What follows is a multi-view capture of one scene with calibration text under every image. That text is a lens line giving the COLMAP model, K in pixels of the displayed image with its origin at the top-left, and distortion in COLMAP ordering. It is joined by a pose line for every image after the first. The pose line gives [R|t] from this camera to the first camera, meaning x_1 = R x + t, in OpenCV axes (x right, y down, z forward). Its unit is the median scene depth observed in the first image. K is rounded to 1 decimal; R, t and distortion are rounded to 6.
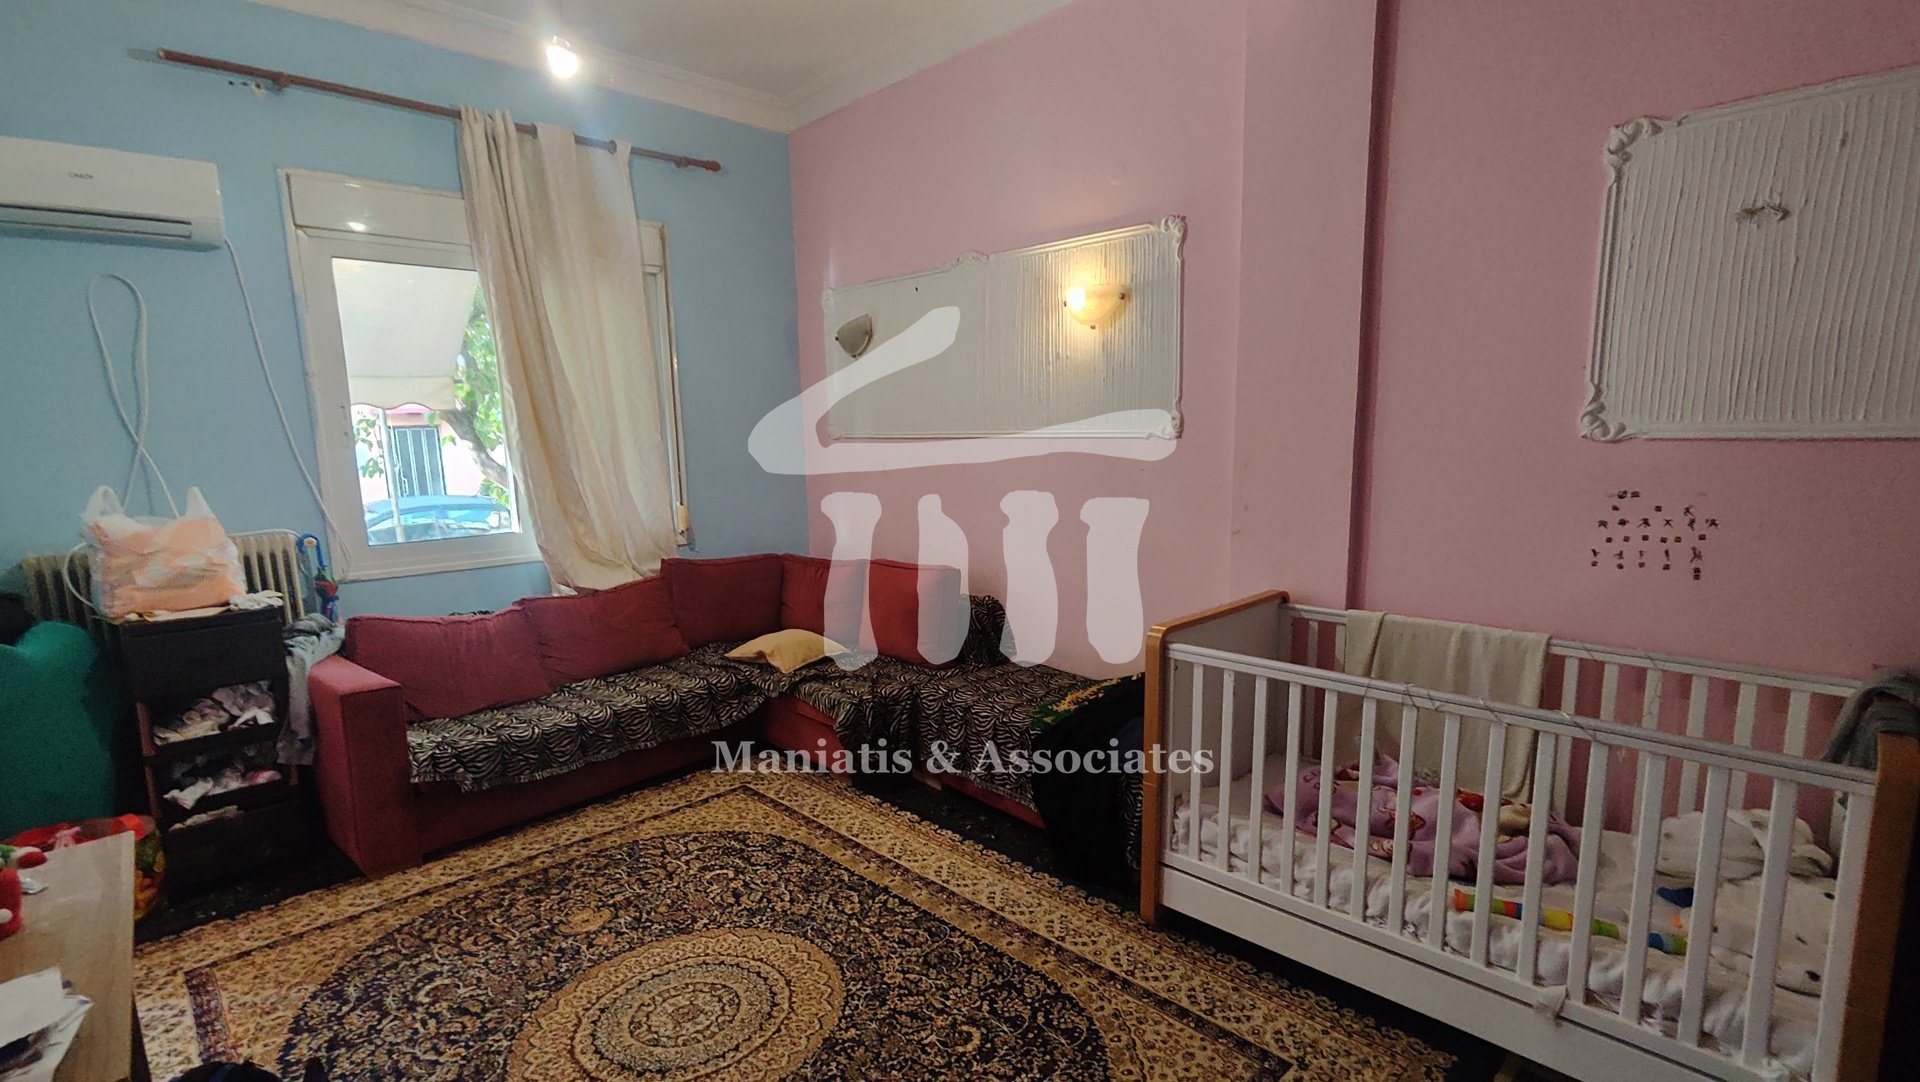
lens RADIAL K [[879.3, 0, 976.3], [0, 879.3, 570.8], [0, 0, 1]] dist [-0.043098, 0.026541]
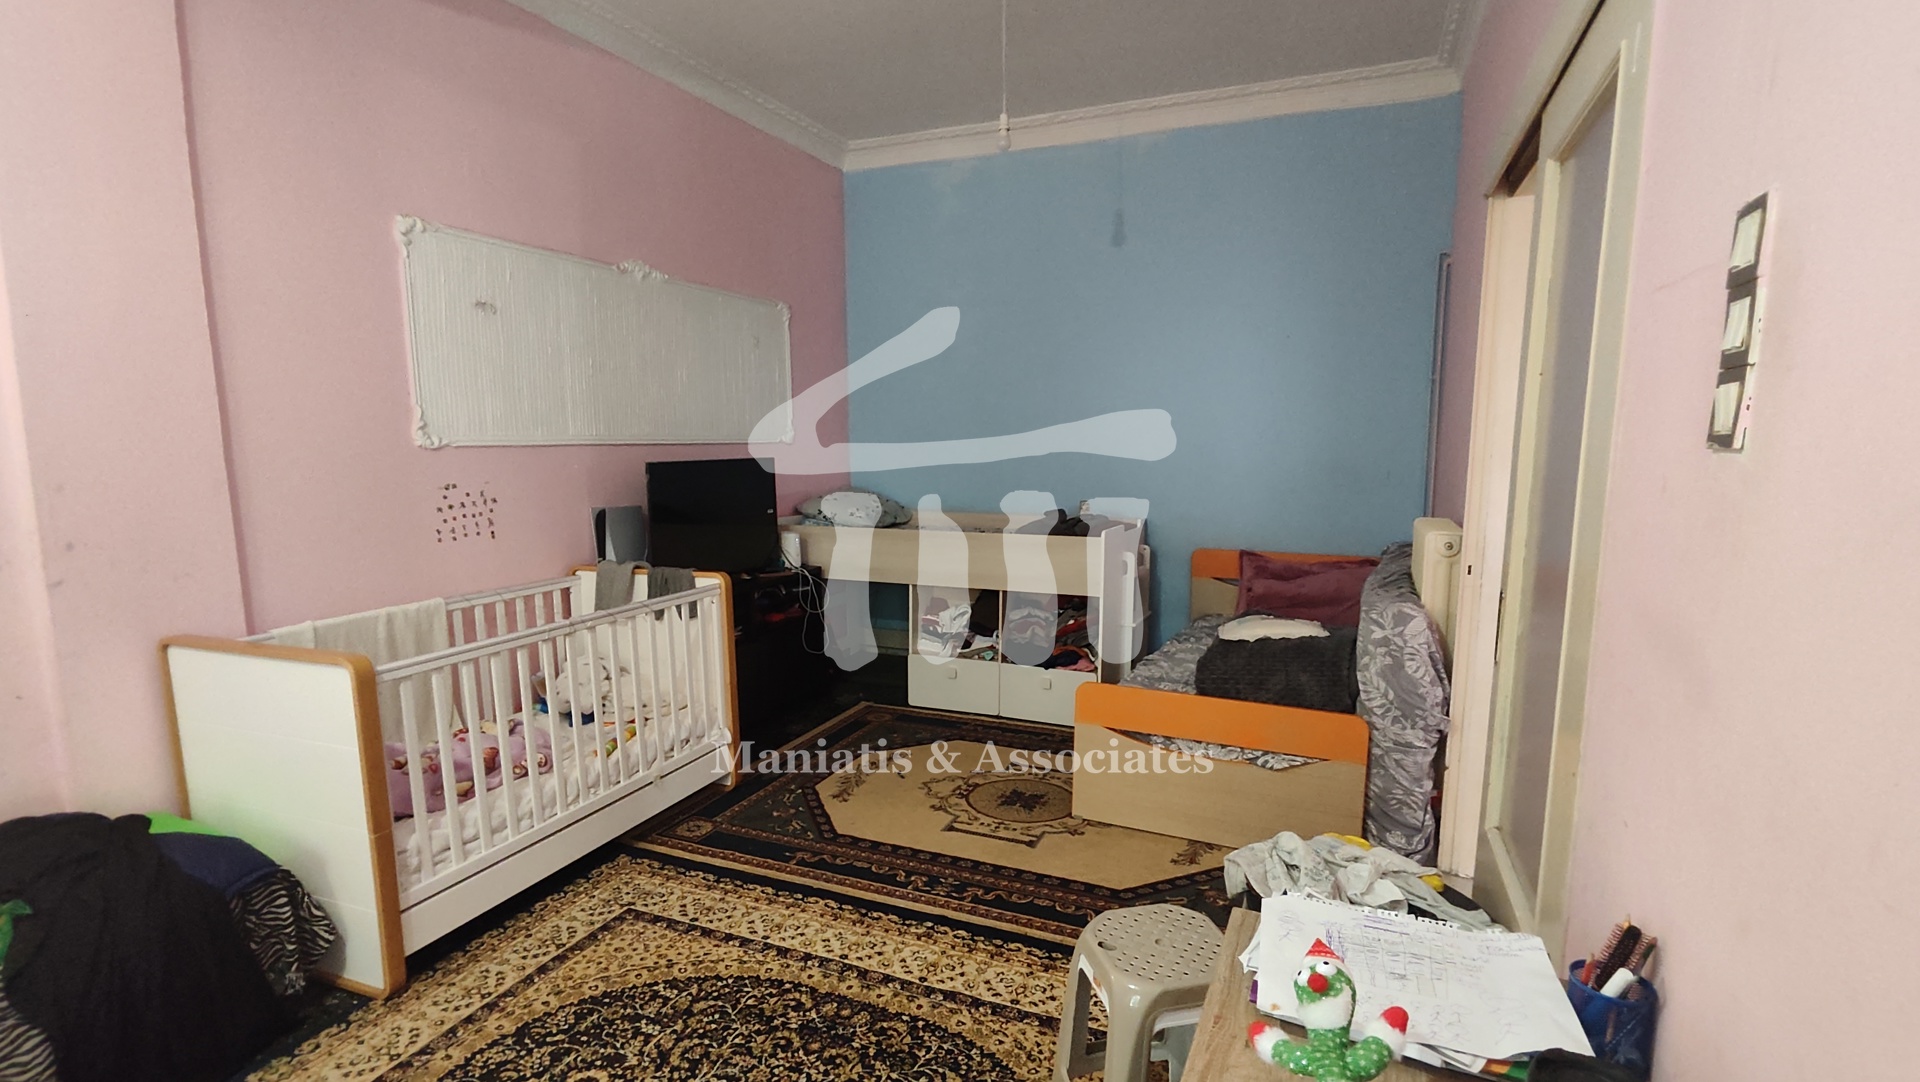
lens RADIAL K [[872.9, 0, 978.3], [0, 872.9, 563.3], [0, 0, 1]] dist [-0.004273, -0.000120]
pose [[-0.390338, -0.117342, 0.913163, -0.922686], [0.157179, 0.968790, 0.191677, -0.109419], [-0.907155, 0.218349, -0.359712, 0.797448]]
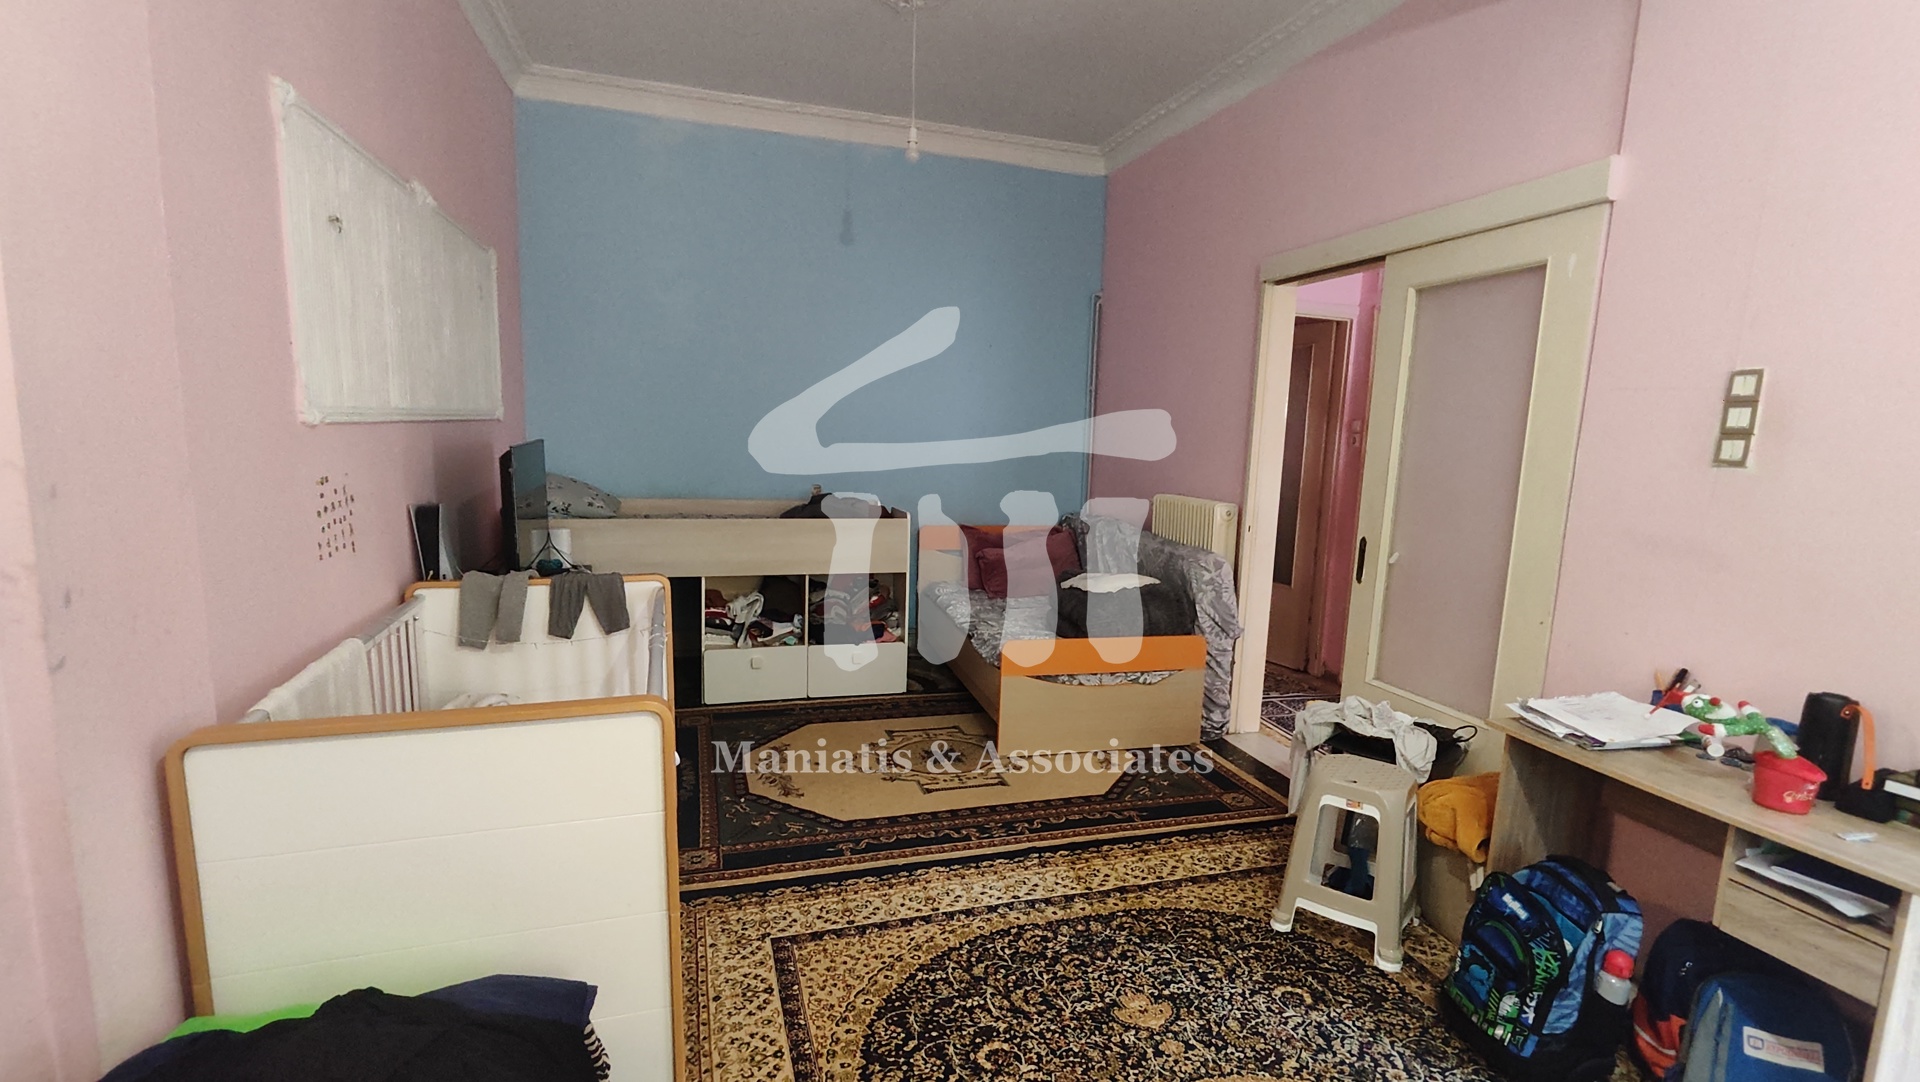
lens RADIAL K [[872.9, 0, 978.3], [0, 872.9, 563.3], [0, 0, 1]] dist [-0.004273, -0.000120]
pose [[-0.893786, -0.087048, 0.439966, -0.361042], [0.050527, 0.955195, 0.291631, -0.260449], [-0.445639, 0.282886, -0.849342, 1.608313]]
